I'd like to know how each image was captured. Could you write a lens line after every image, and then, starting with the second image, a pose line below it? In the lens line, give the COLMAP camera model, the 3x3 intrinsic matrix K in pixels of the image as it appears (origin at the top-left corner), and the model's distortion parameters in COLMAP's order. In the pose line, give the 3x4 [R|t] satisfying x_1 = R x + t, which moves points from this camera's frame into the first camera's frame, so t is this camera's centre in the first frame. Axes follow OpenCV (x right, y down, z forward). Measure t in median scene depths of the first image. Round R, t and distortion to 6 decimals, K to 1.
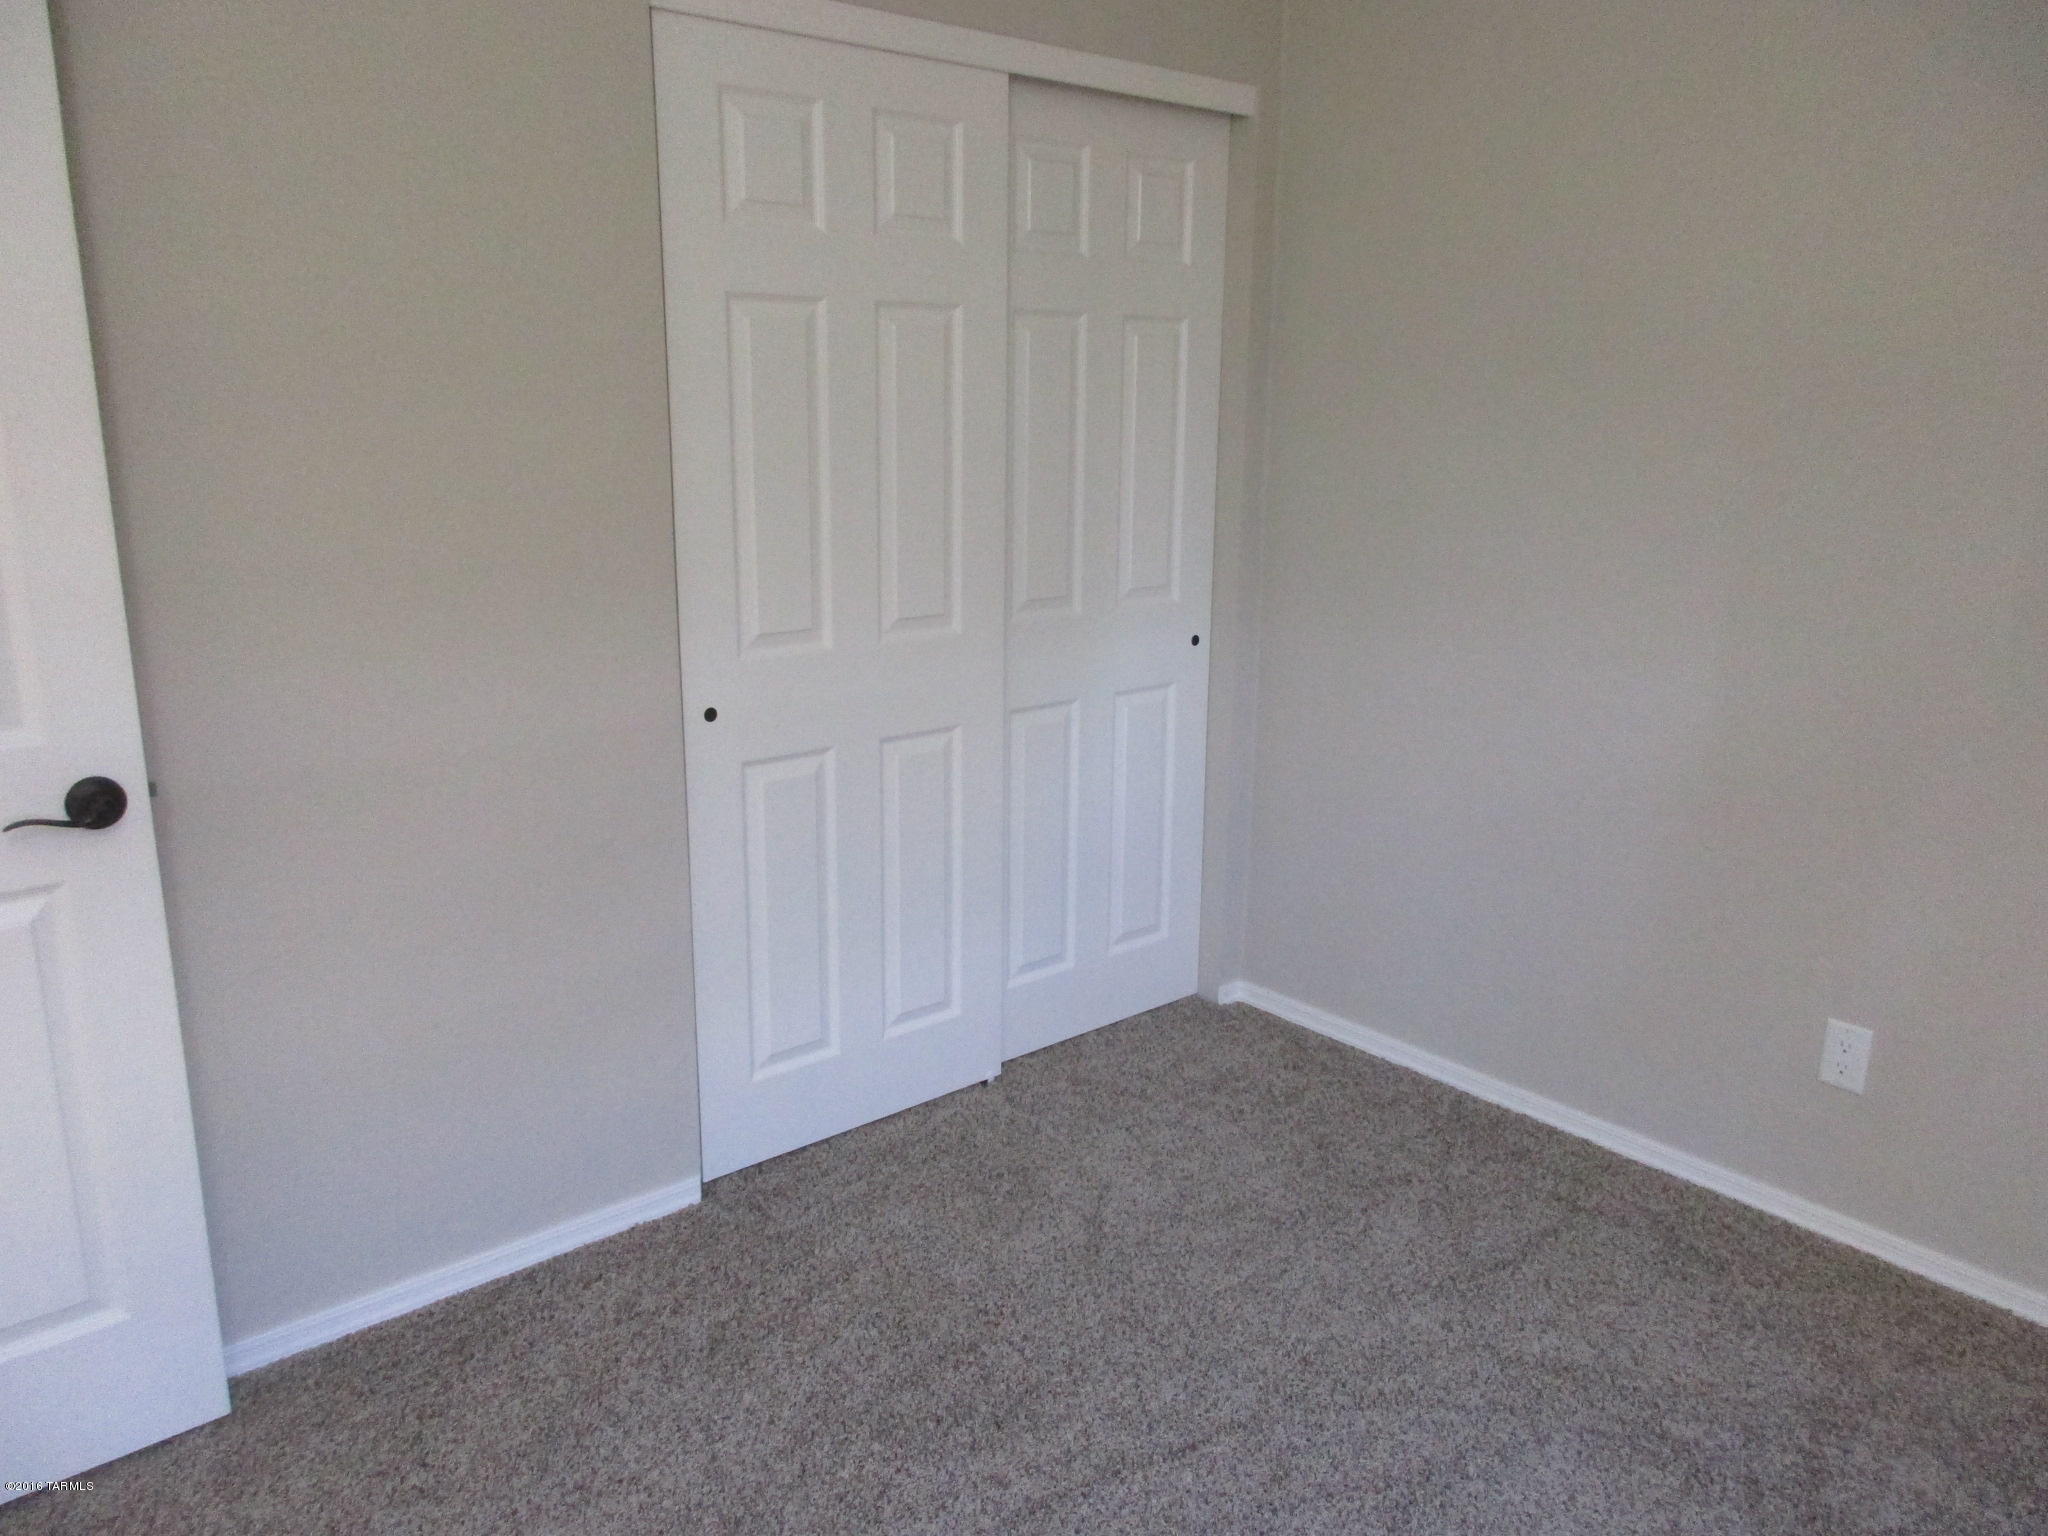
lens RADIAL K [[1521.8, 0, 1024.0], [0, 1521.8, 768.0], [0, 0, 1]] dist [0.005498, 0.002494]
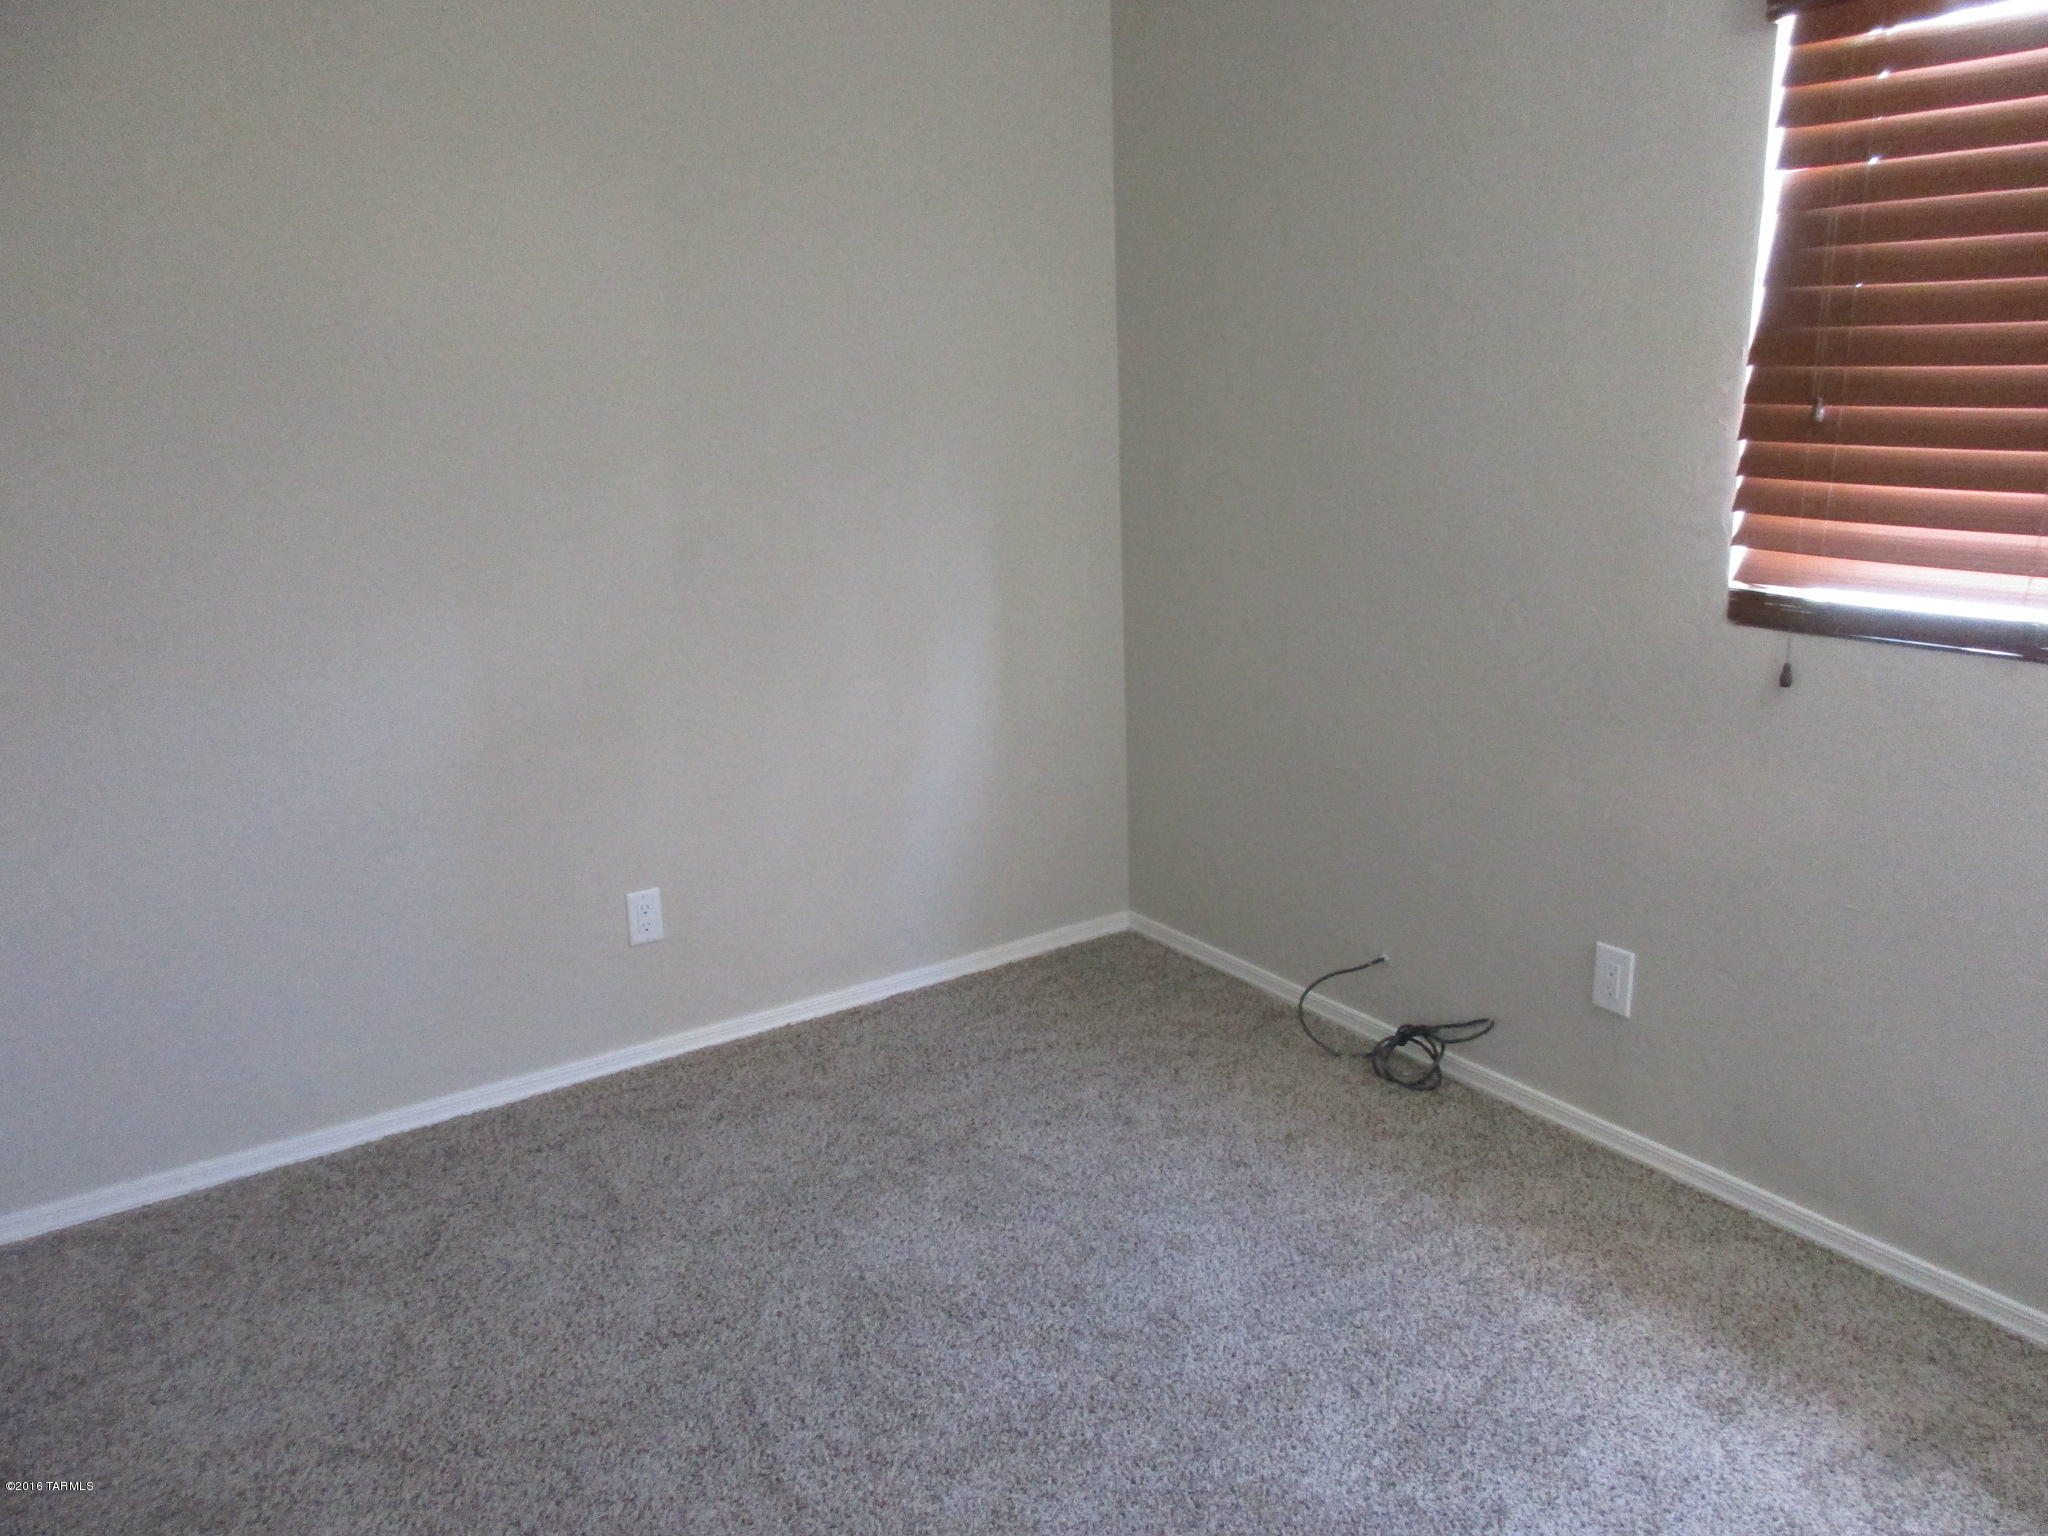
lens RADIAL K [[1521.8, 0, 1024.0], [0, 1521.8, 768.0], [0, 0, 1]] dist [0.005498, 0.002494]
pose [[0.133272, -0.269543, 0.953722, -0.329663], [0.277147, 0.934050, 0.225255, -0.068748], [-0.951540, 0.234300, 0.199186, 0.236992]]
